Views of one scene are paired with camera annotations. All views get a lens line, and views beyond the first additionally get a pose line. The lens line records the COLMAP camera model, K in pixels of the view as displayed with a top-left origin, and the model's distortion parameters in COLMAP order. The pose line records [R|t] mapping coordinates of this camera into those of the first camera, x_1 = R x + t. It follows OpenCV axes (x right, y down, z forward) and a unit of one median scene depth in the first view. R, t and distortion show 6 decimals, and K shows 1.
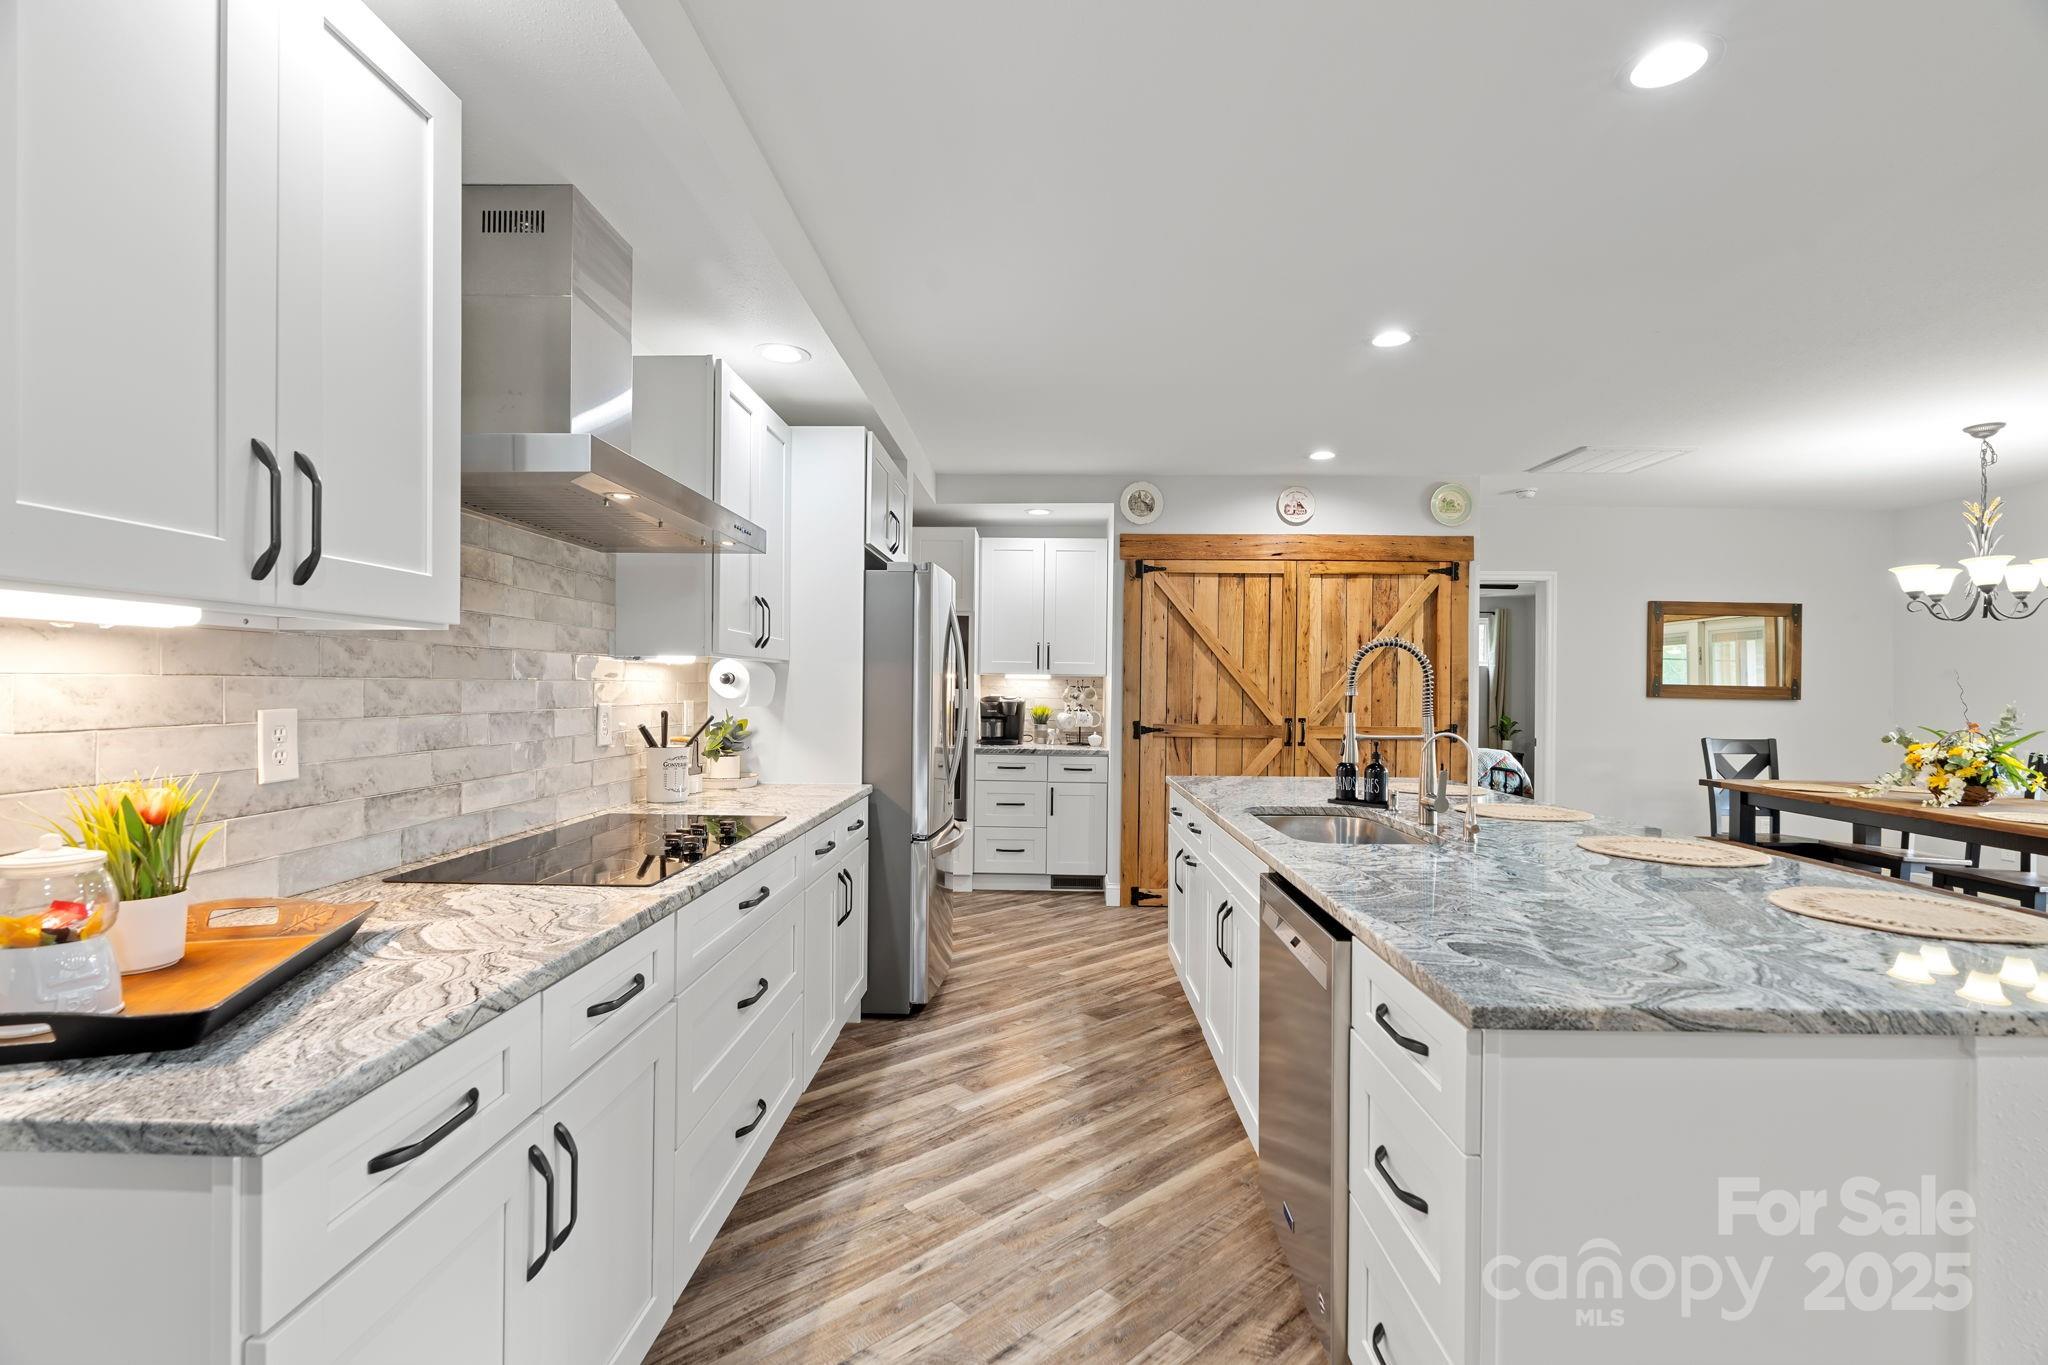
lens RADIAL K [[931.3, 0, 1024.0], [0, 931.3, 682.5], [0, 0, 1]] dist [-0.001441, 0.000187]
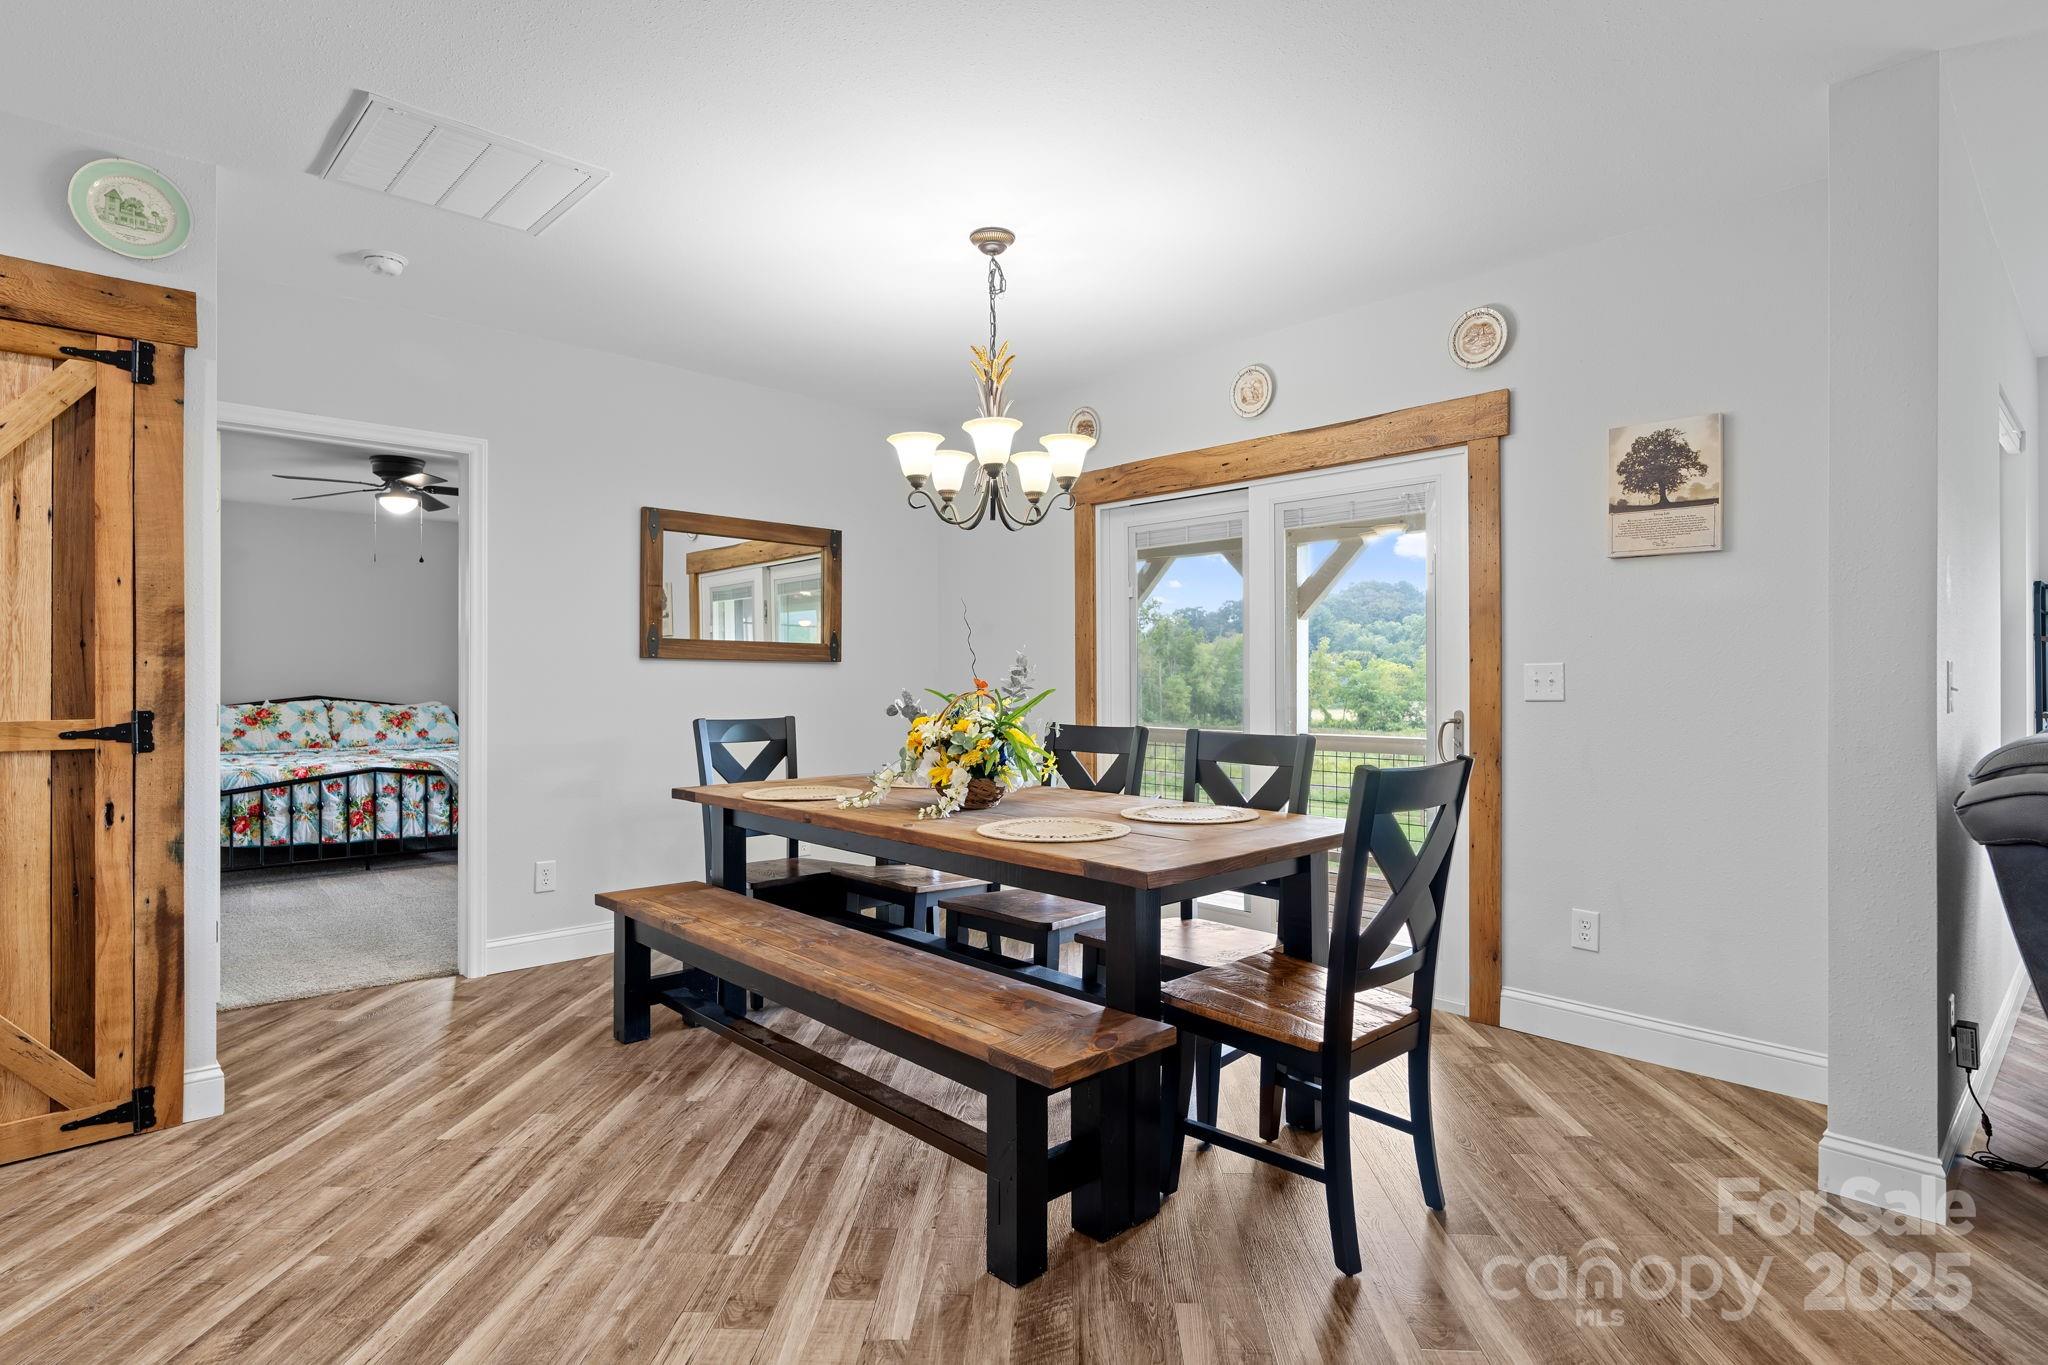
lens RADIAL K [[1056.3, 0, 1026.1], [0, 1056.3, 672.2], [0, 0, 1]] dist [-0.001834, -0.000152]
pose [[0.710694, -0.009034, 0.703443, 0.508571], [0.005819, 0.999959, 0.006963, 0.031761], [-0.703477, -0.000855, 0.710718, 0.440445]]
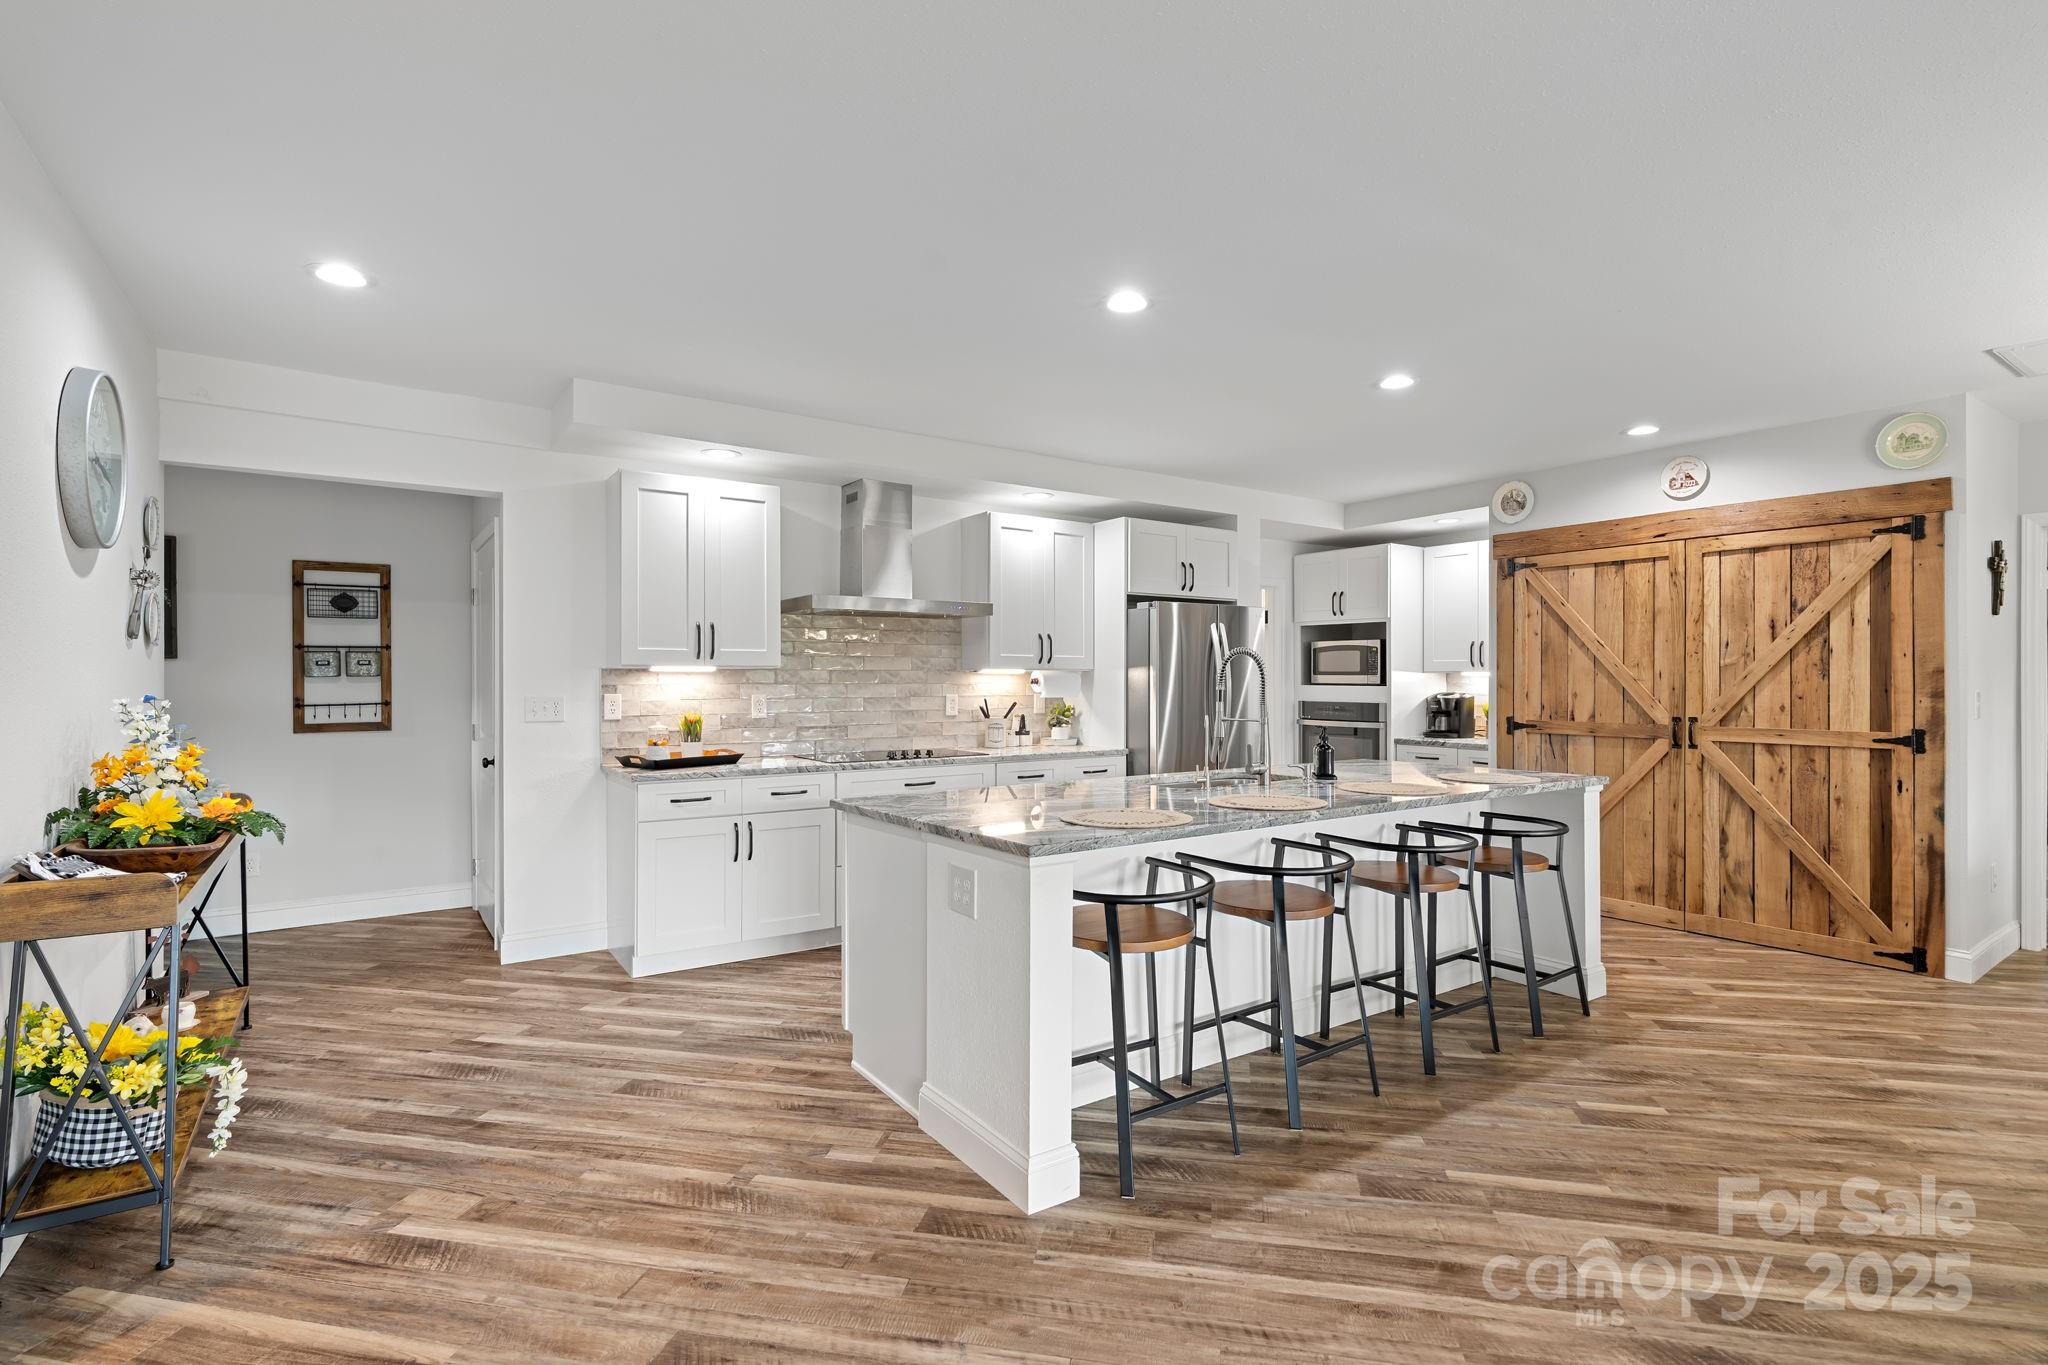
lens RADIAL K [[968.4, 0, 1028.5], [0, 968.4, 679.1], [0, 0, 1]] dist [-0.001785, 0.000663]
pose [[0.590619, -0.011131, -0.806874, 0.834998], [0.009547, 0.999931, -0.006806, 0.002894], [0.806894, -0.003684, 0.590684, -0.062508]]
